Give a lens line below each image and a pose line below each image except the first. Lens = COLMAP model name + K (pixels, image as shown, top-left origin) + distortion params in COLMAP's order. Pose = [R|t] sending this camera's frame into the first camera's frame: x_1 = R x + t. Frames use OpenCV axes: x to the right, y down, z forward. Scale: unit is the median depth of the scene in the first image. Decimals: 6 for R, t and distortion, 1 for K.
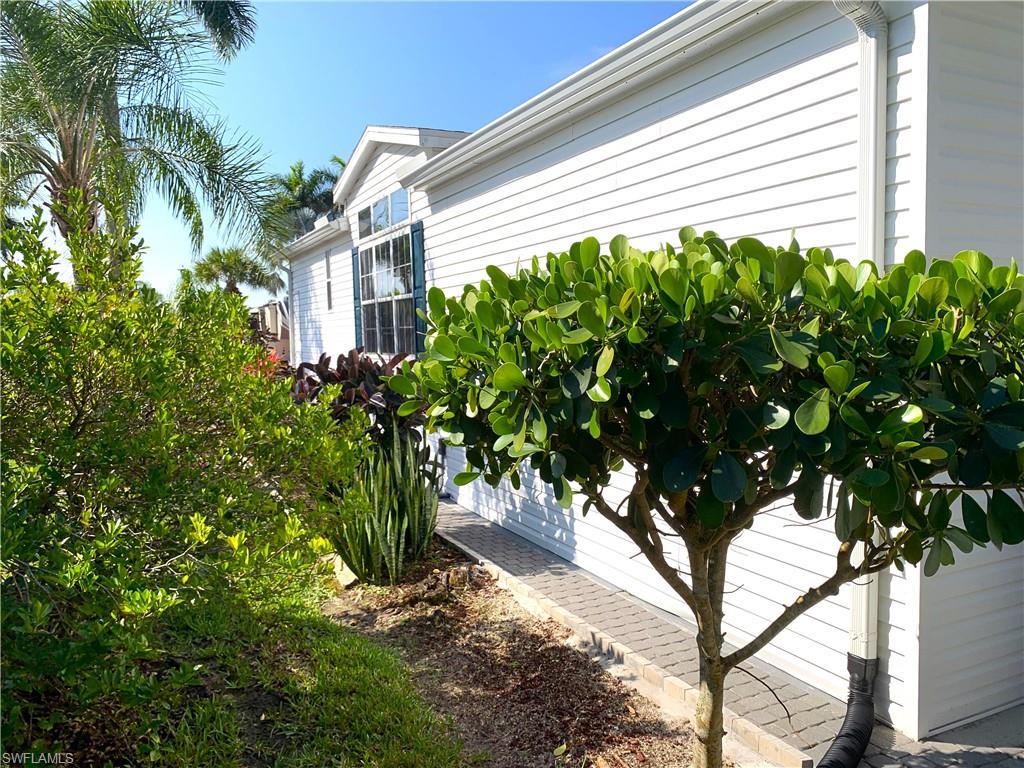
lens RADIAL K [[786.5, 0, 514.6], [0, 786.5, 375.7], [0, 0, 1]] dist [0.039418, -0.056444]
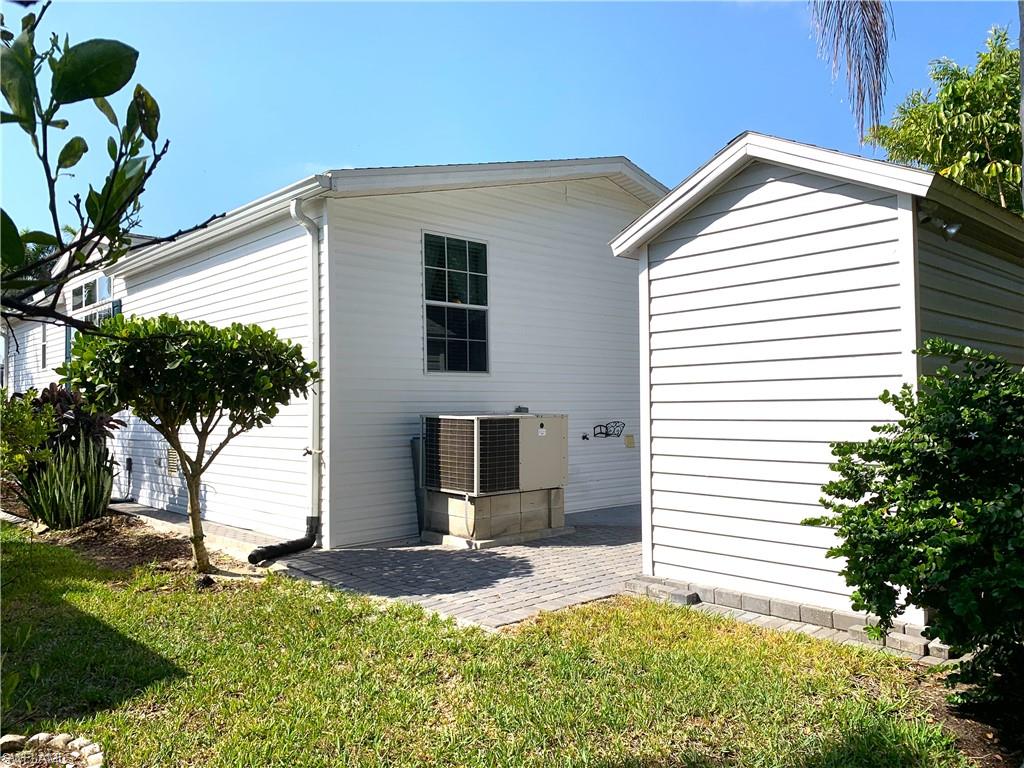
lens RADIAL K [[786.5, 0, 514.6], [0, 786.5, 375.7], [0, 0, 1]] dist [0.039418, -0.056444]
pose [[0.955736, 0.021568, 0.293435, 0.203851], [0.009255, 0.994612, -0.103250, 0.124554], [-0.294081, 0.101395, 0.950387, -0.740776]]
